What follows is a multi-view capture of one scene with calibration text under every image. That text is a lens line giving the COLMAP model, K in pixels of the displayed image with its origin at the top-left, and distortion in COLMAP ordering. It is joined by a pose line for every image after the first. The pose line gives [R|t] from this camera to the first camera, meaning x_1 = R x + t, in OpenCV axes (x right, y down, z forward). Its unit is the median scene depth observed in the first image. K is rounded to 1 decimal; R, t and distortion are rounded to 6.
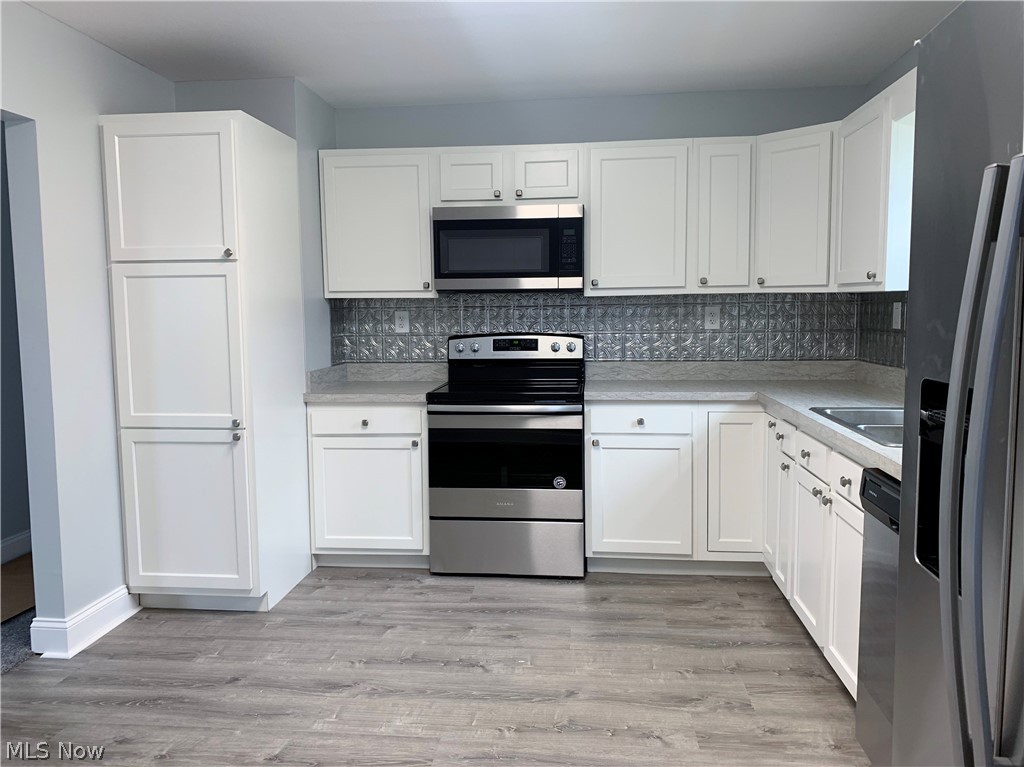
lens RADIAL K [[795.7, 0, 510.0], [0, 795.7, 383.0], [0, 0, 1]] dist [0.071956, -0.036133]
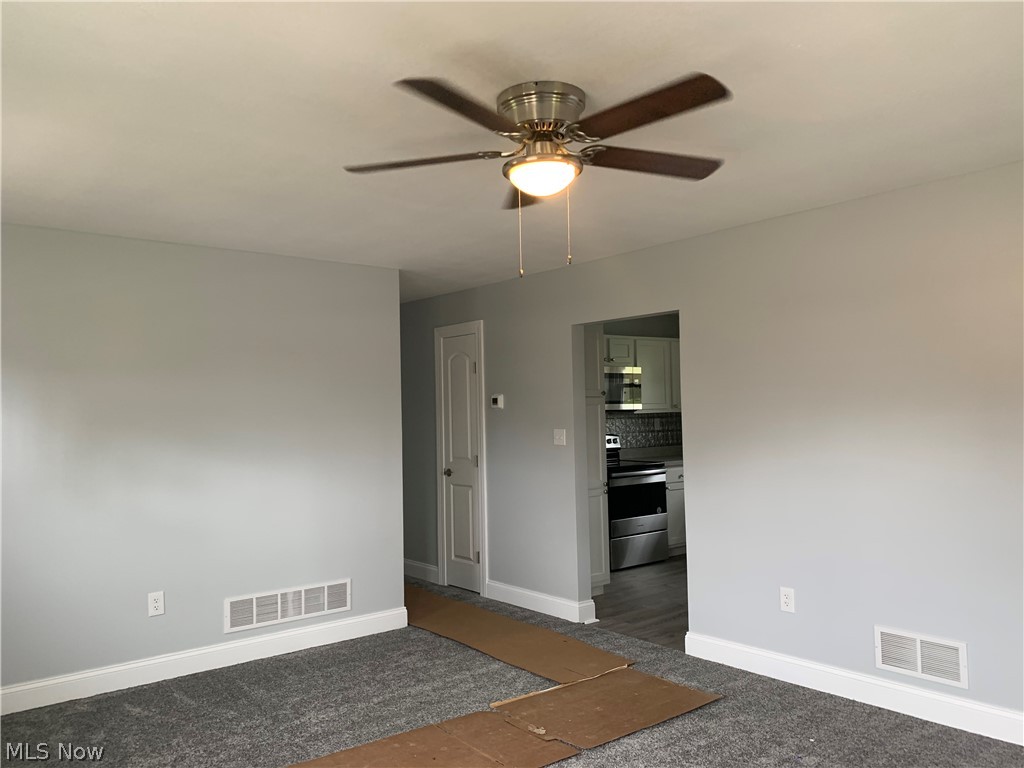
lens RADIAL K [[795.7, 0, 512.2], [0, 795.7, 383.8], [0, 0, 1]] dist [0.071956, -0.036133]
pose [[0.691555, 0.027877, 0.721786, -1.566032], [0.077434, 0.990635, -0.112452, 0.012663], [-0.718161, 0.133657, 0.682920, -0.097862]]
